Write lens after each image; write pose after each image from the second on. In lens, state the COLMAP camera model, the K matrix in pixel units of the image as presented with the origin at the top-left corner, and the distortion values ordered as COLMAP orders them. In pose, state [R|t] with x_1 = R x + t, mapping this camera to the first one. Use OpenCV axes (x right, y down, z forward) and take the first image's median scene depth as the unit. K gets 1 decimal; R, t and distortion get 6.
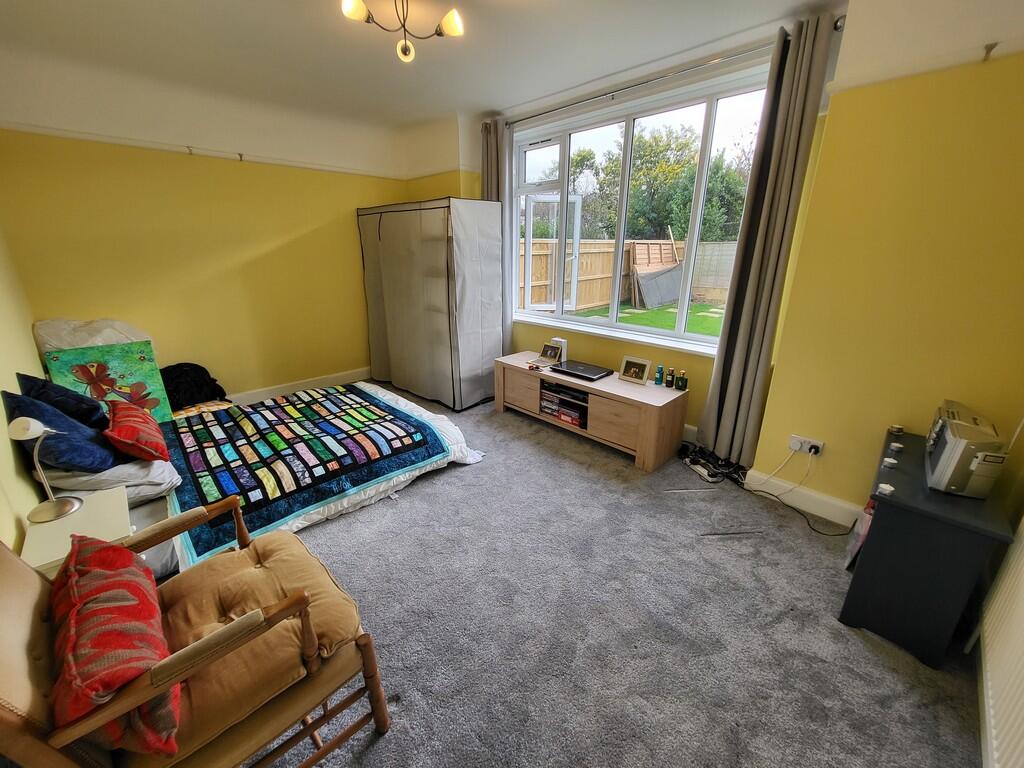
lens RADIAL K [[405.2, 0, 512.7], [0, 405.2, 377.9], [0, 0, 1]] dist [0.001362, -0.000330]
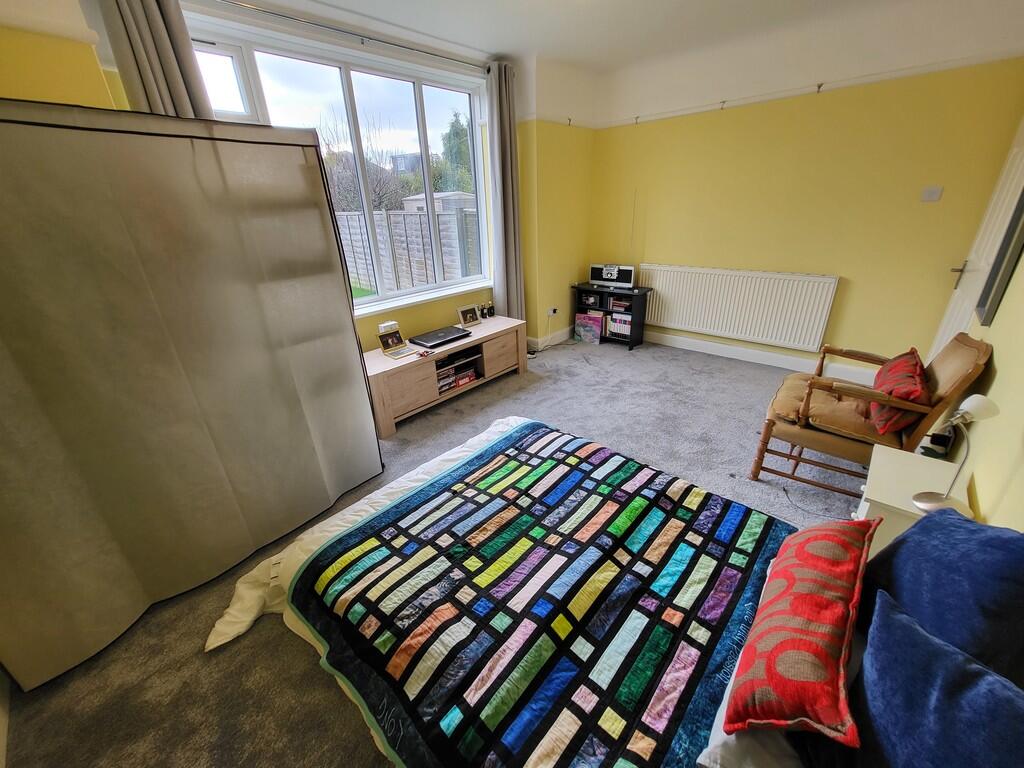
lens RADIAL K [[405.2, 0, 512.7], [0, 405.2, 377.9], [0, 0, 1]] dist [0.001362, -0.000330]
pose [[-0.054047, -0.398498, 0.915575, -0.936522], [0.346356, 0.852508, 0.391494, -0.308152], [-0.936545, 0.338274, 0.091947, 0.897931]]
